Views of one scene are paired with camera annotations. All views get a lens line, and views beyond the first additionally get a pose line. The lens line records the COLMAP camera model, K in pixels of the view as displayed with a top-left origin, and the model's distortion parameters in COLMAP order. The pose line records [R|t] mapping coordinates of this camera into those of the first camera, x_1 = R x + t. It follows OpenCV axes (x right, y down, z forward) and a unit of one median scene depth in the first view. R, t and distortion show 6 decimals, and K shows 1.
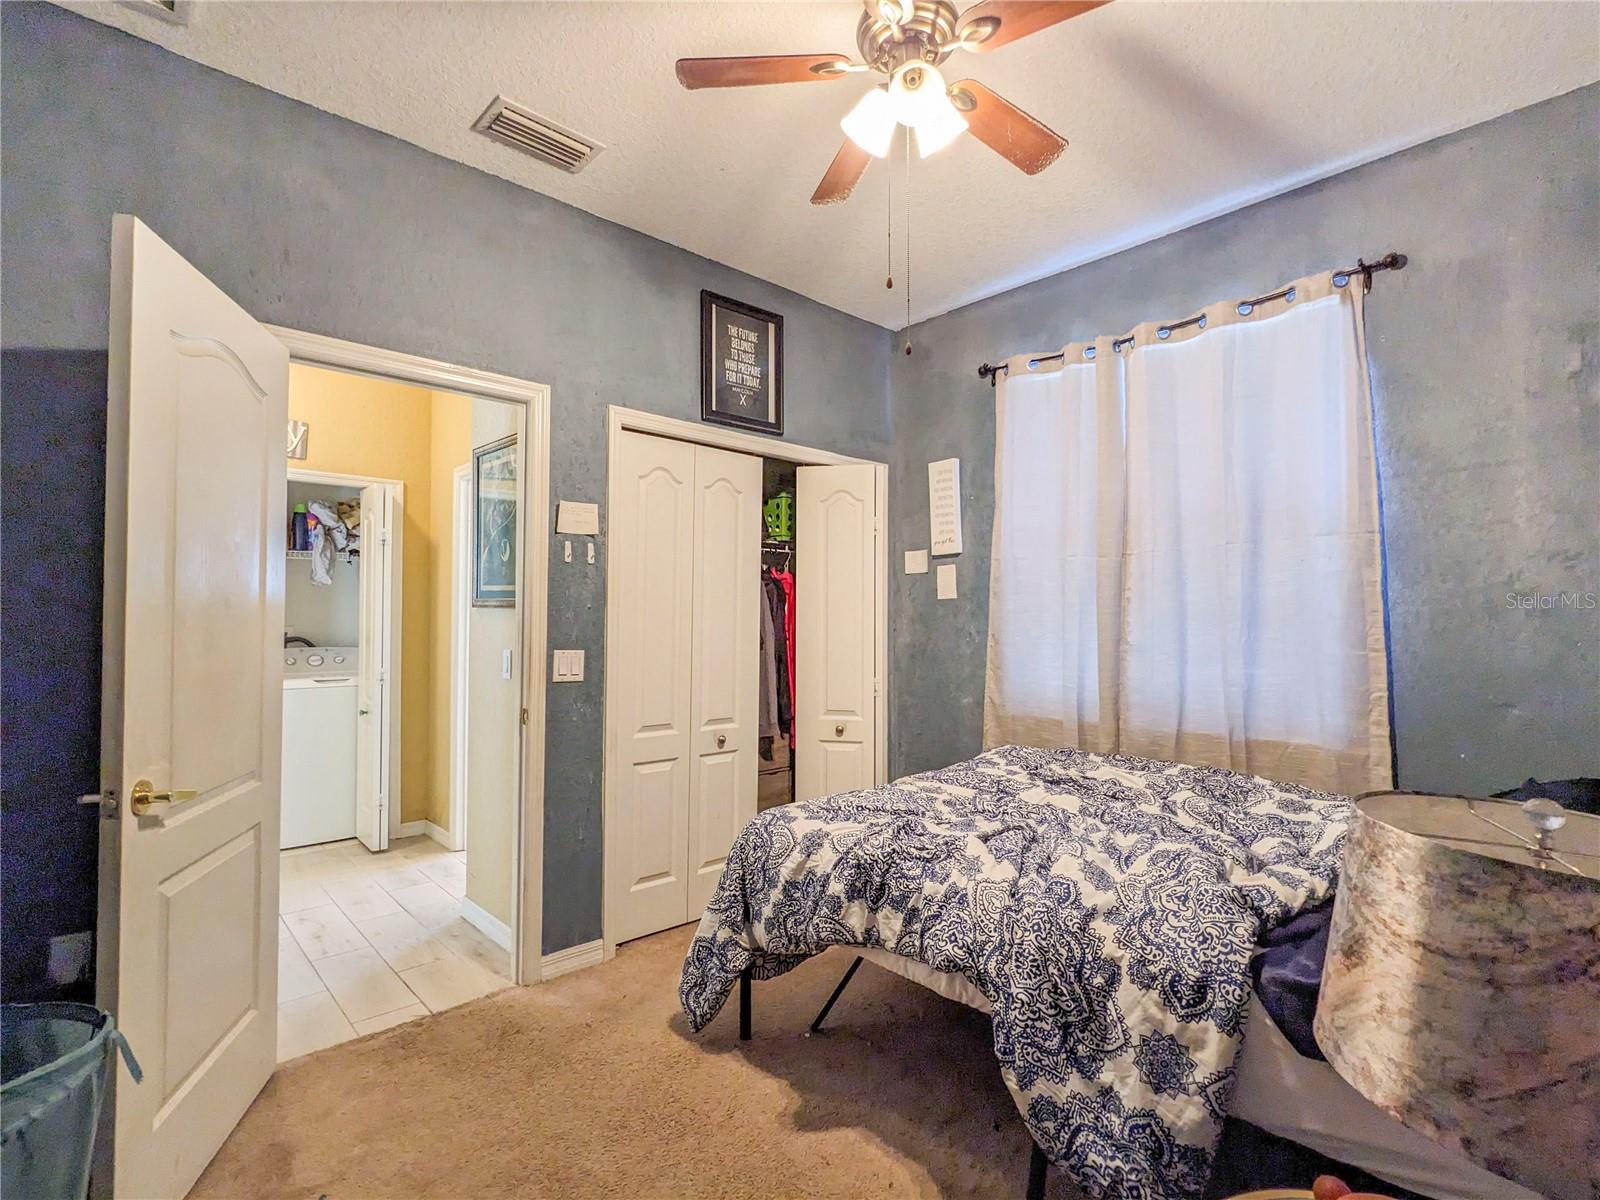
lens RADIAL K [[768.3, 0, 803.4], [0, 768.3, 600.4], [0, 0, 1]] dist [0.002022, -0.000798]
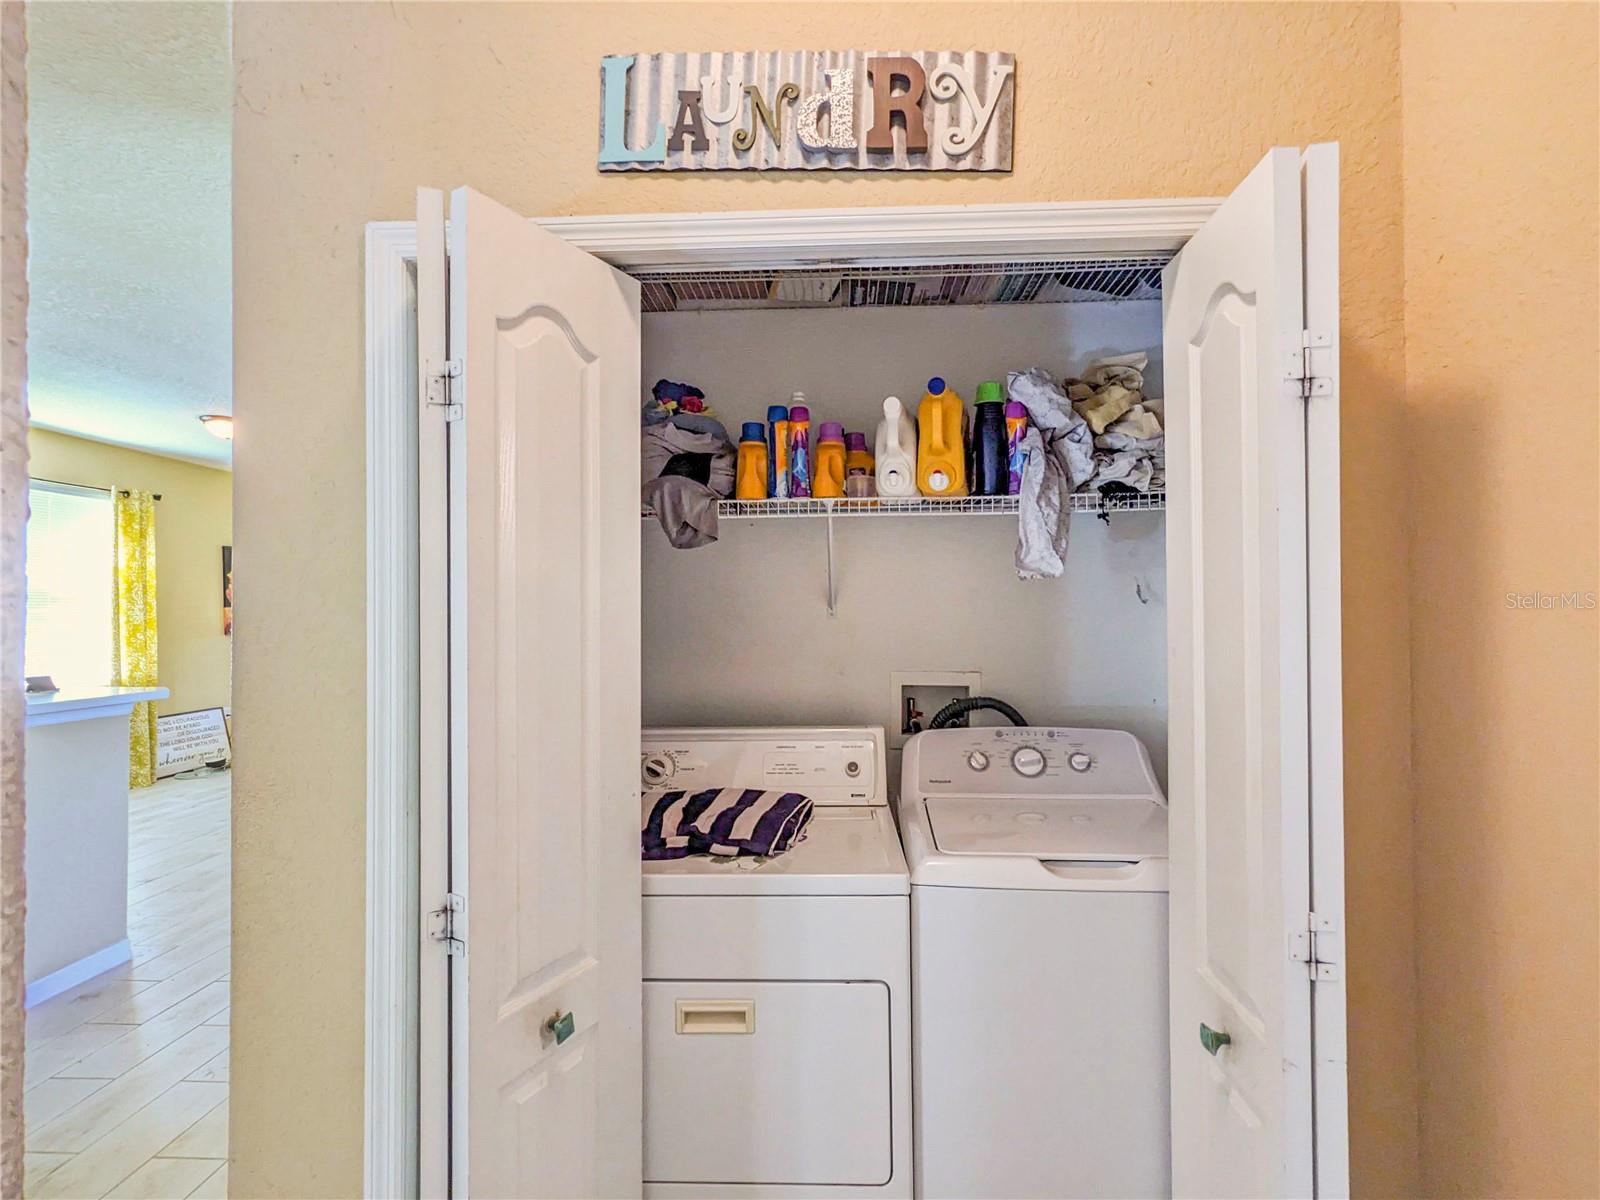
lens RADIAL K [[768.3, 0, 803.4], [0, 768.3, 600.4], [0, 0, 1]] dist [0.002022, -0.000798]
pose [[0.697402, -0.012744, -0.716567, -0.416917], [0.020802, 0.999781, 0.002464, -0.011492], [0.716379, -0.016625, 0.697514, 0.618704]]
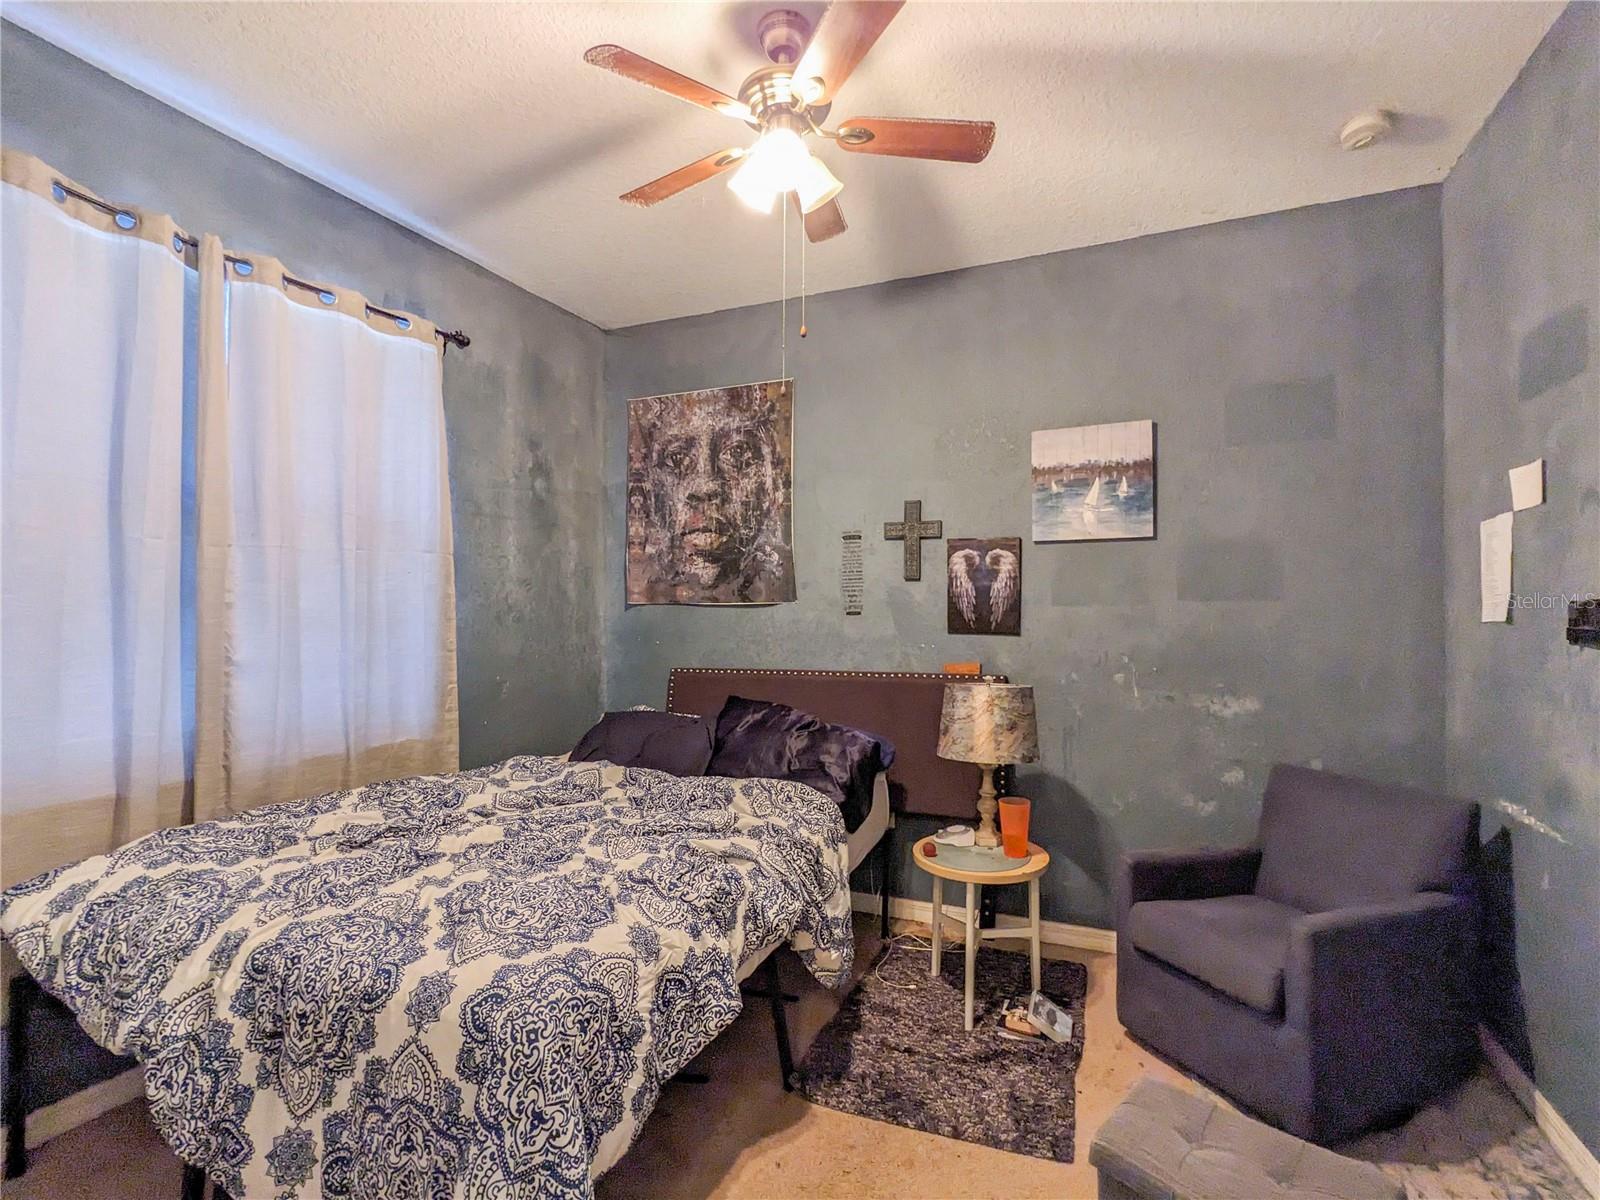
lens RADIAL K [[768.3, 0, 803.4], [0, 768.3, 600.4], [0, 0, 1]] dist [0.002022, -0.000798]
pose [[-0.377516, 0.009820, 0.925951, -1.309156], [-0.026078, 0.999434, -0.021232, -0.009432], [-0.925636, -0.032162, -0.377046, 2.032555]]
